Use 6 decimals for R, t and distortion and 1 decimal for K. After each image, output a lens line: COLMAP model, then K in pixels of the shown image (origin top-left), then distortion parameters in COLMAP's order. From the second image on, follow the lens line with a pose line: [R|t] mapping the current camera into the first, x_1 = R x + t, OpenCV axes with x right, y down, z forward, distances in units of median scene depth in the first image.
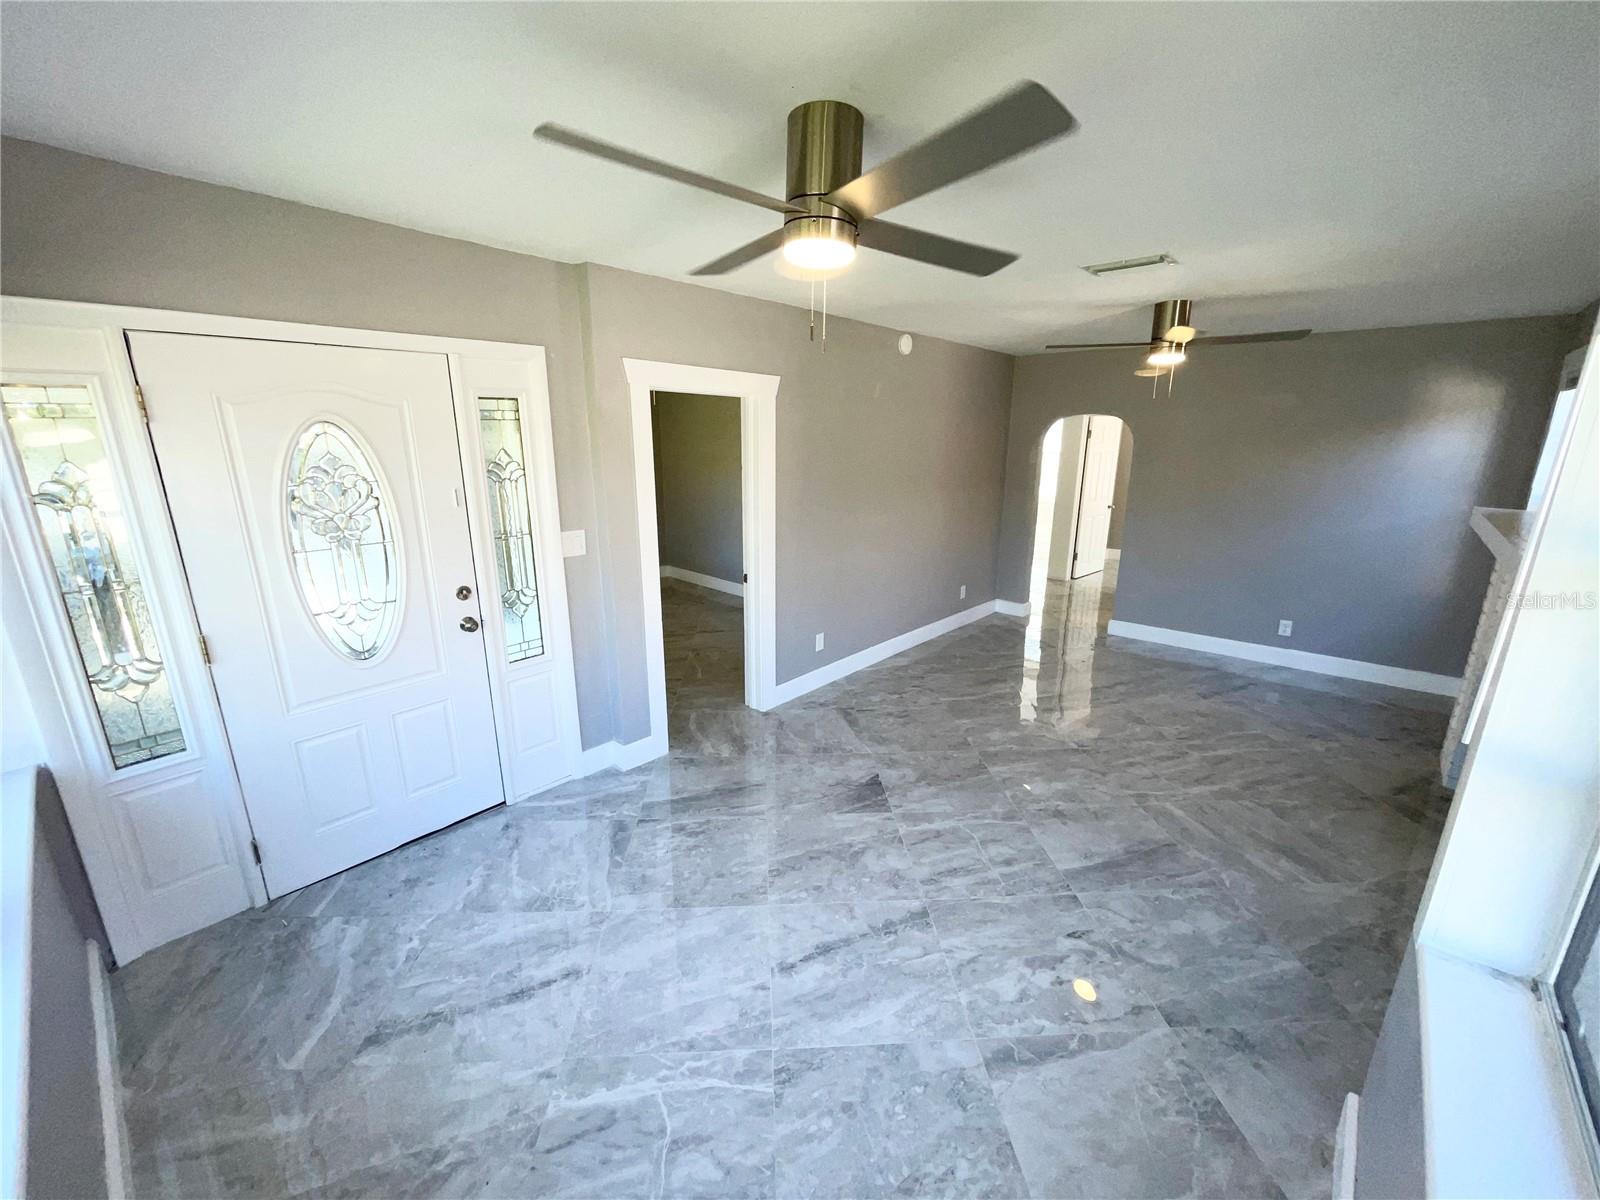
lens RADIAL K [[649.3, 0, 794.2], [0, 649.3, 600.3], [0, 0, 1]] dist [-0.001856, 0.000298]
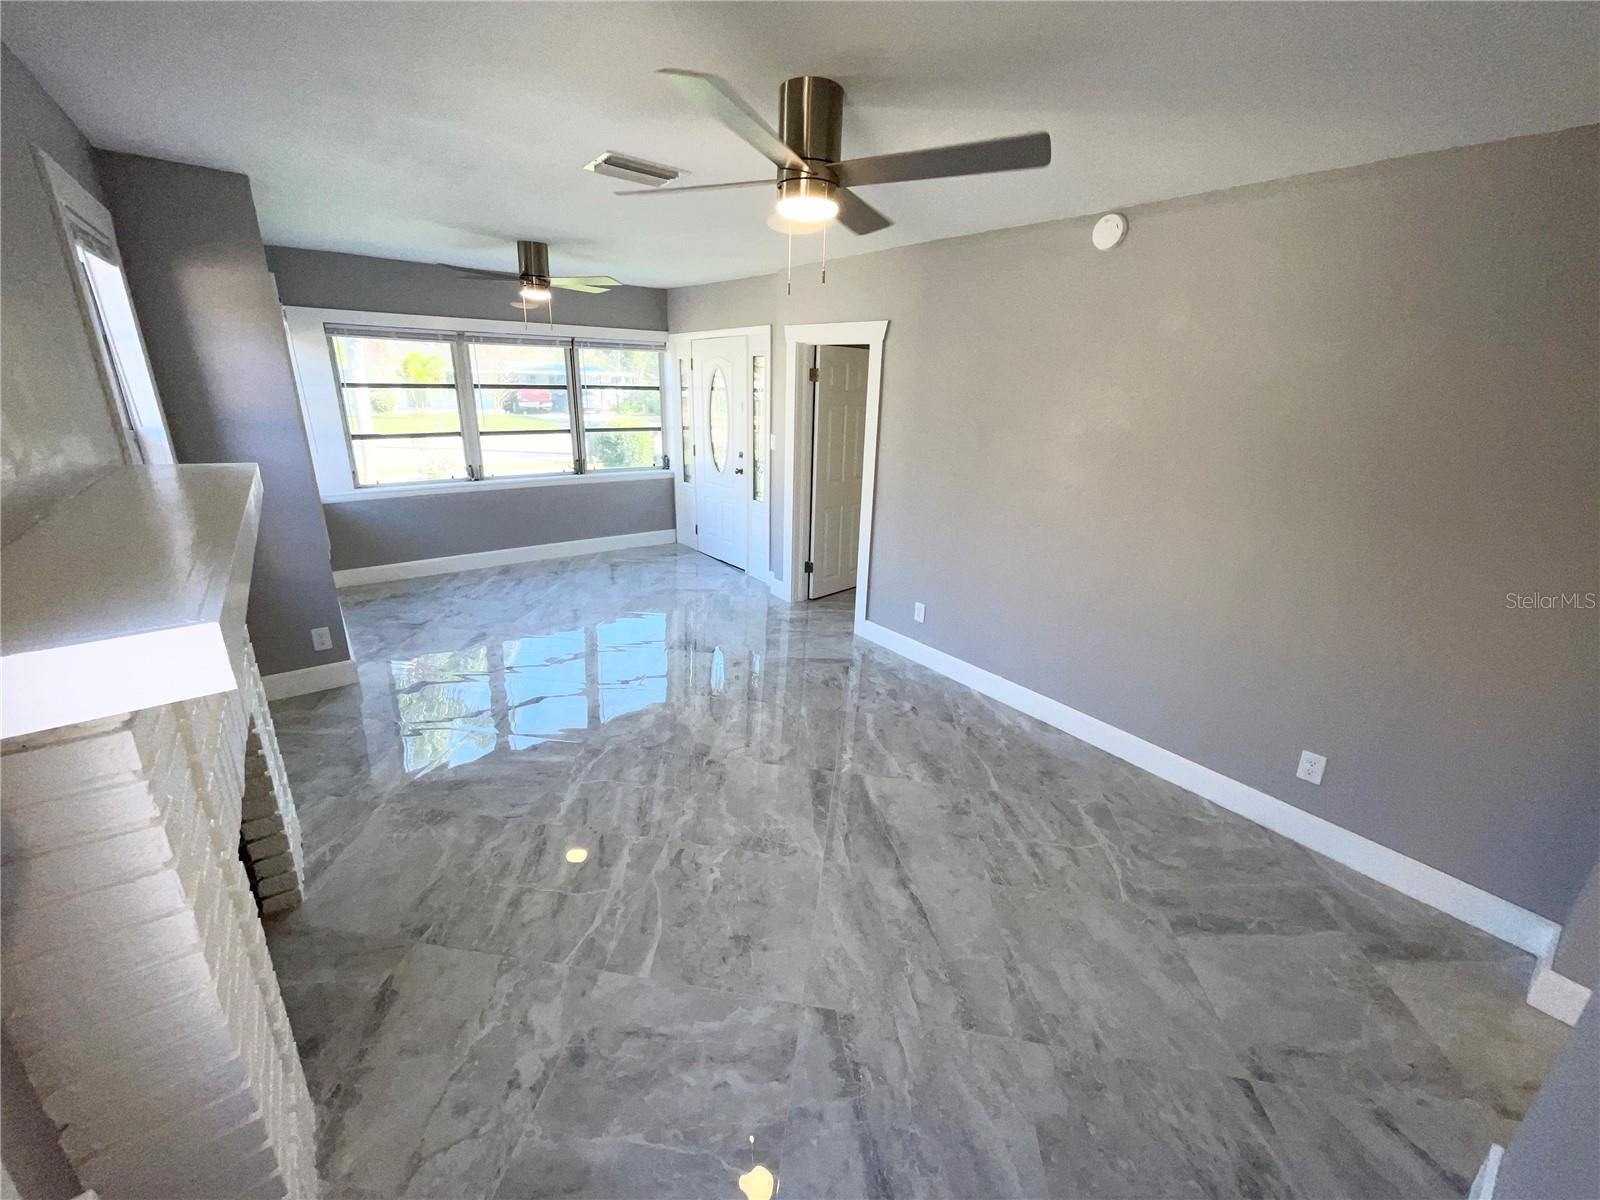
lens RADIAL K [[649.3, 0, 794.2], [0, 649.3, 600.3], [0, 0, 1]] dist [-0.001856, 0.000298]
pose [[-0.195048, 0.299691, -0.933885, 1.266598], [-0.283424, 0.894328, 0.346191, -0.298497], [0.938950, 0.332210, -0.089497, 1.253601]]
